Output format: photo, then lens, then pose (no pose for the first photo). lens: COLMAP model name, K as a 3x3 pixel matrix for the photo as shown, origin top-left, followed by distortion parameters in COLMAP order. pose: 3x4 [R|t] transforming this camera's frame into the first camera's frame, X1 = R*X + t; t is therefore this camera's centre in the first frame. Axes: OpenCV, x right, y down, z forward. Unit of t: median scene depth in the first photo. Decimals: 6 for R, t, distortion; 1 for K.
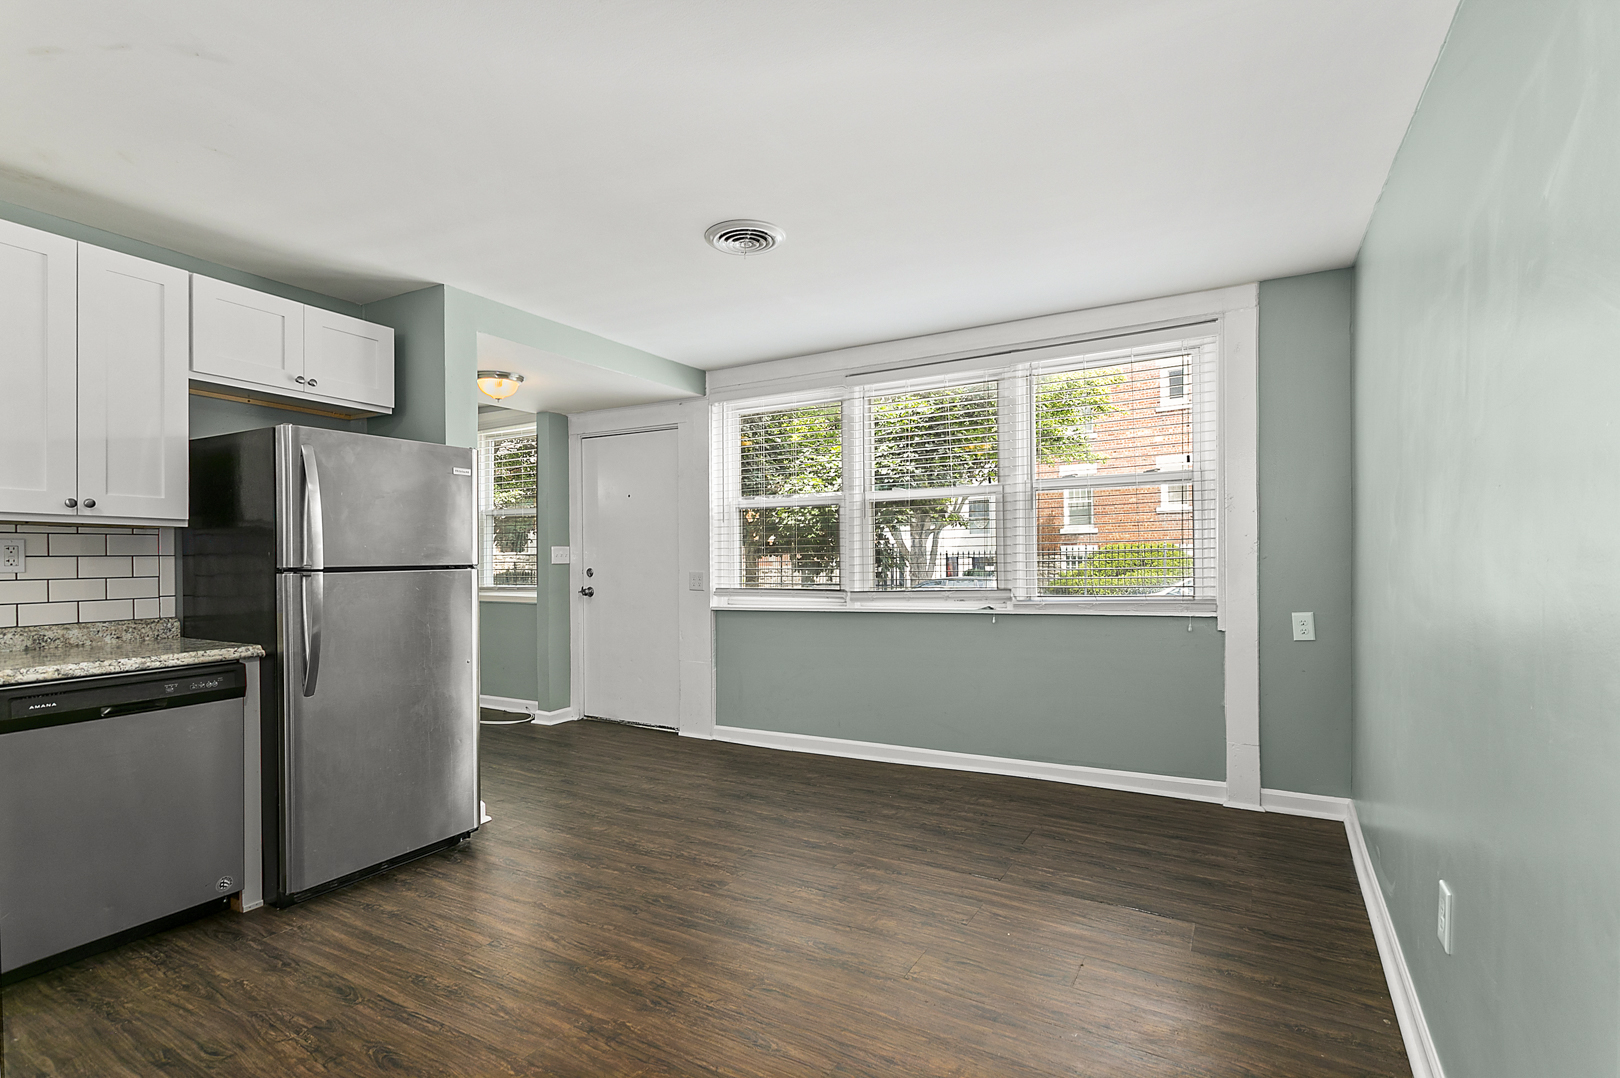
lens RADIAL K [[769.4, 0, 802.1], [0, 769.4, 563.2], [0, 0, 1]] dist [-0.002937, -0.000149]
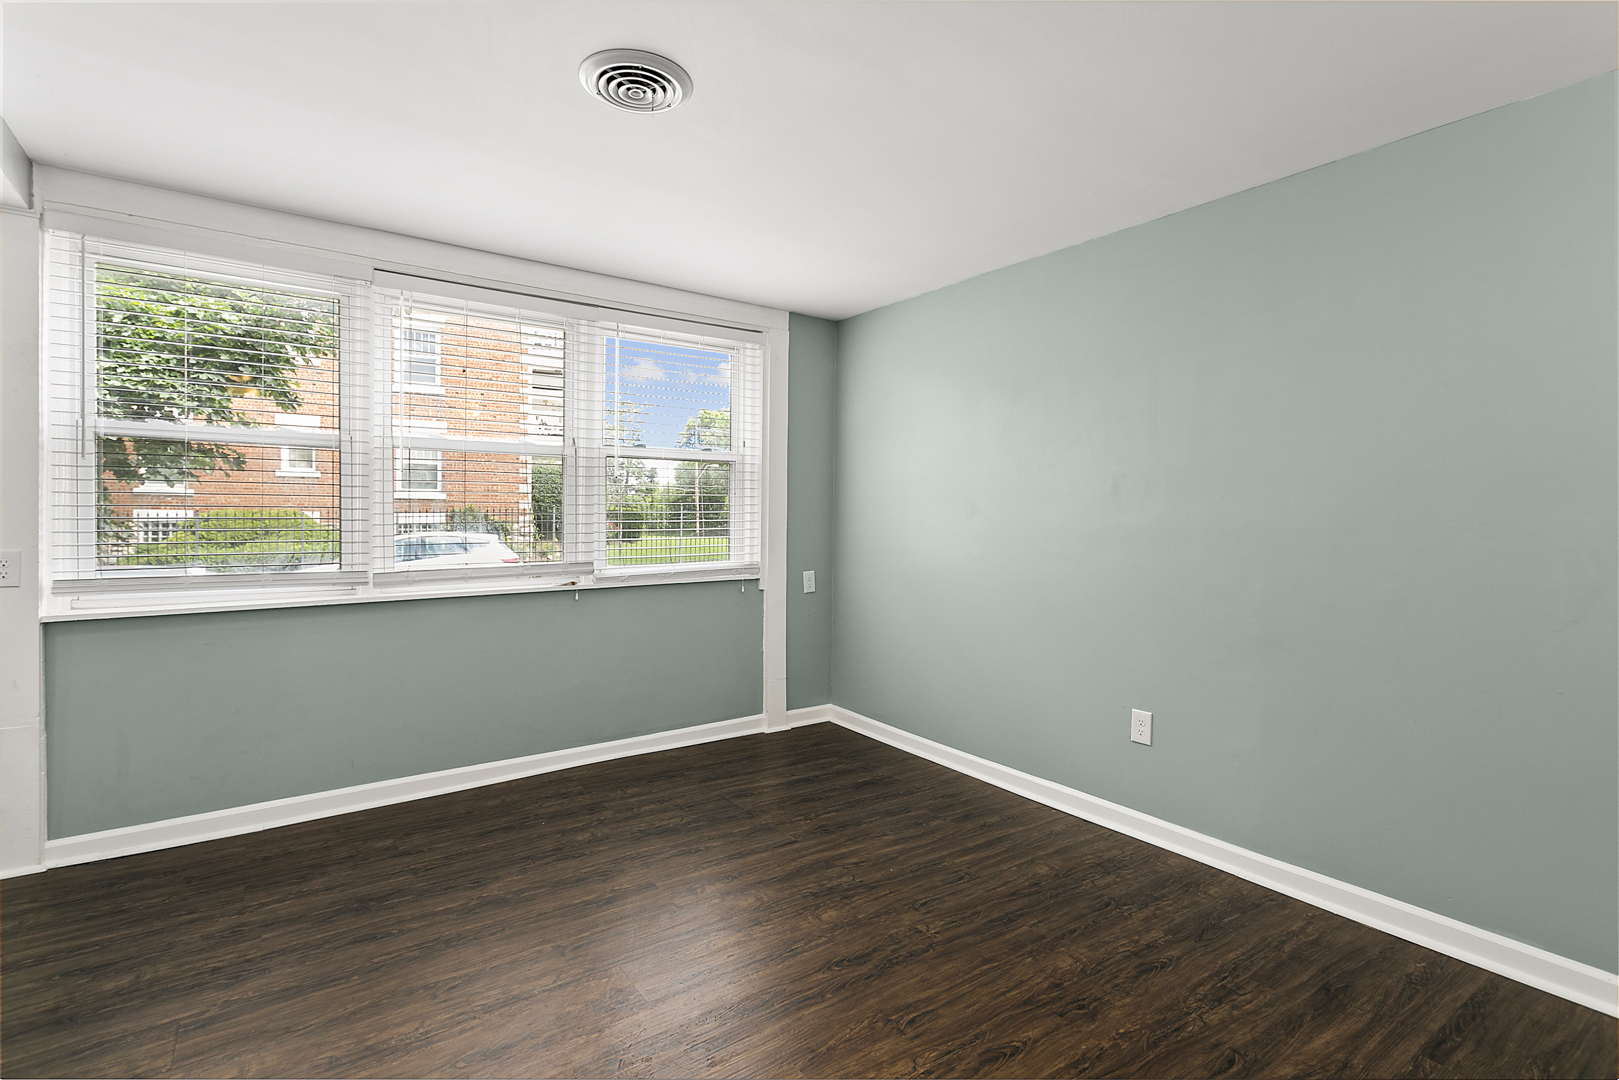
lens RADIAL K [[762.1, 0, 803.3], [0, 762.1, 527.5], [0, 0, 1]] dist [-0.000449, 0.000886]
pose [[0.418037, 0.007124, 0.908402, -0.537416], [-0.001624, 0.999974, -0.007095, -0.001821], [-0.908428, 0.001490, 0.418038, 0.449798]]
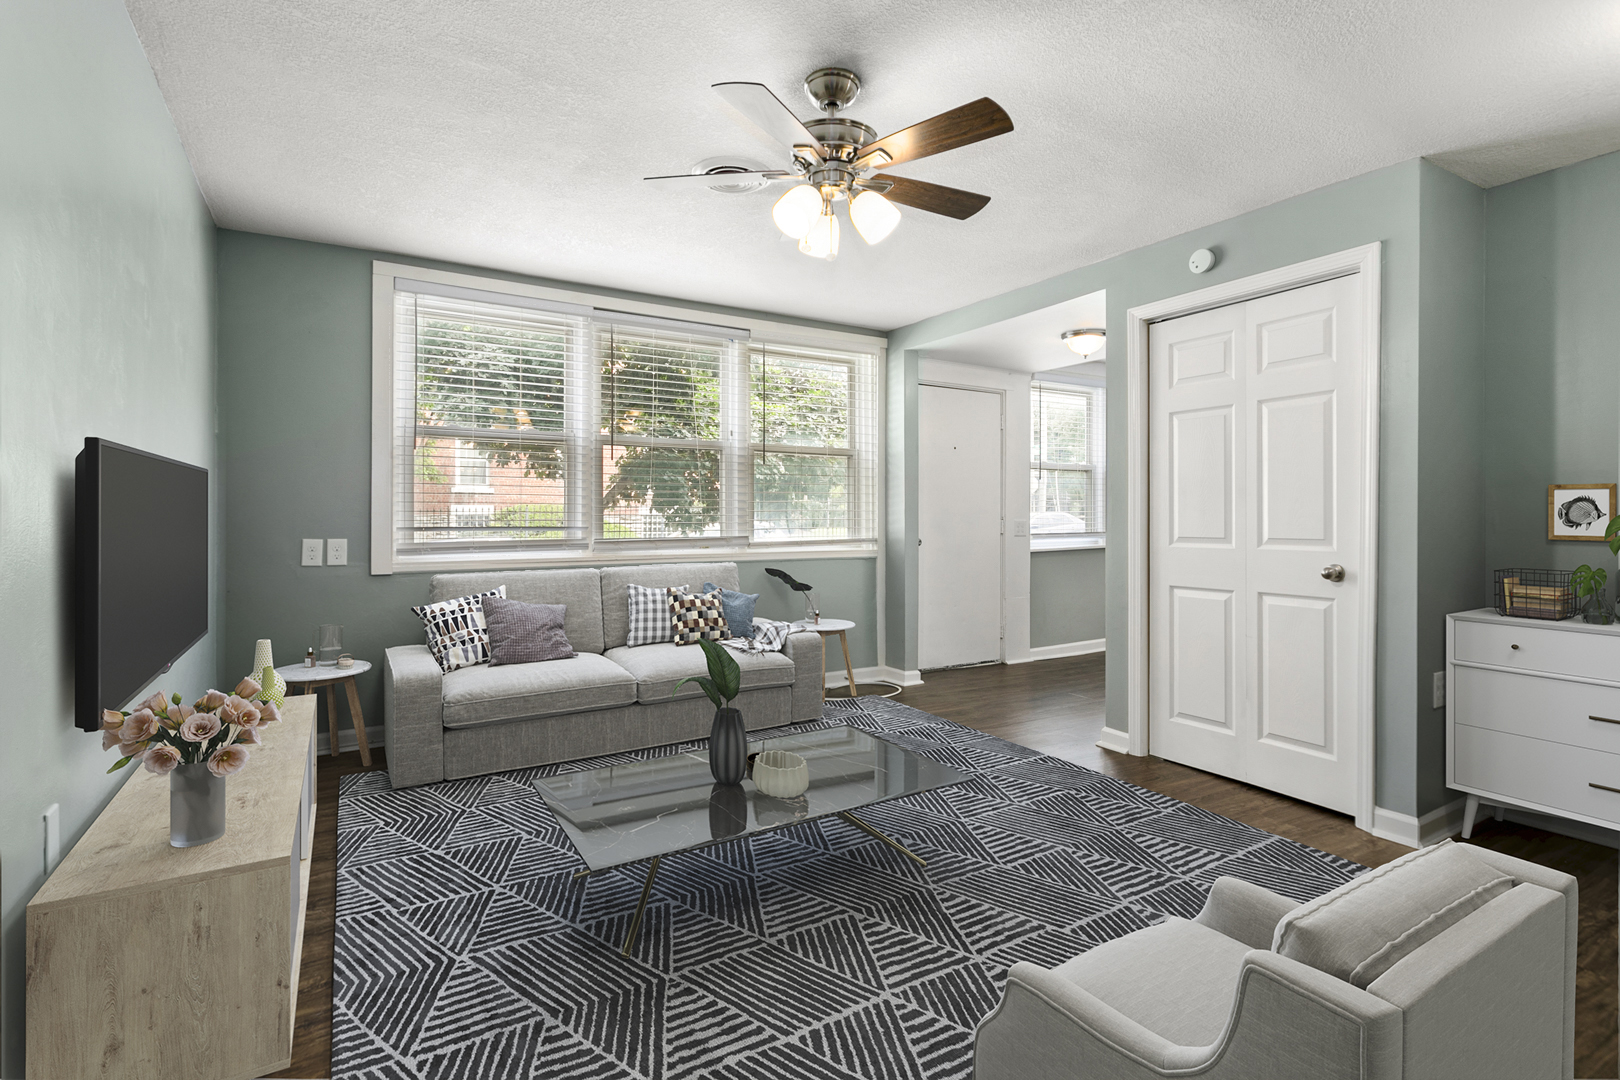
lens RADIAL K [[762.6, 0, 803.8], [0, 762.6, 527.4], [0, 0, 1]] dist [-0.000449, 0.000886]
pose [[0.489312, -0.002481, 0.872106, -1.920649], [0.001709, 0.999997, 0.001886, 0.027079], [-0.872107, 0.000567, 0.489314, 1.058472]]
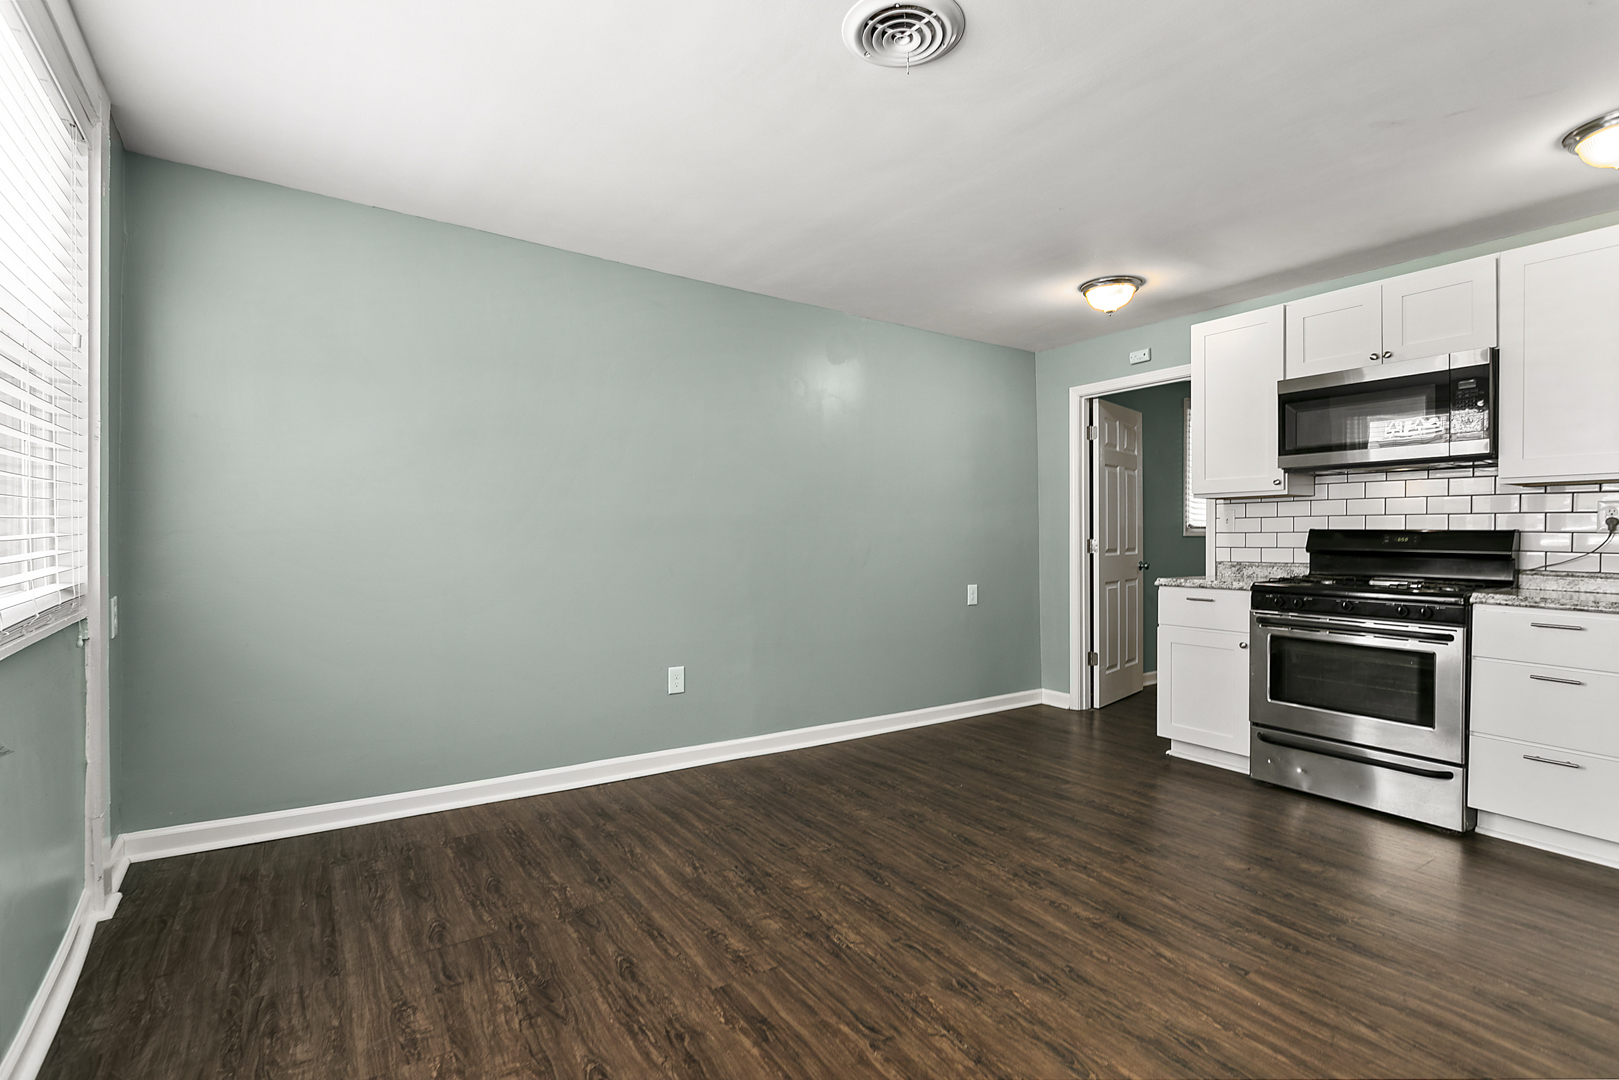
lens RADIAL K [[762.1, 0, 803.3], [0, 762.1, 527.5], [0, 0, 1]] dist [-0.000449, 0.000886]
pose [[-0.899282, 0.011653, 0.437214, -0.233378], [0.010711, 0.999932, -0.004621, 0.008447], [-0.437238, 0.000527, -0.899346, 1.334303]]
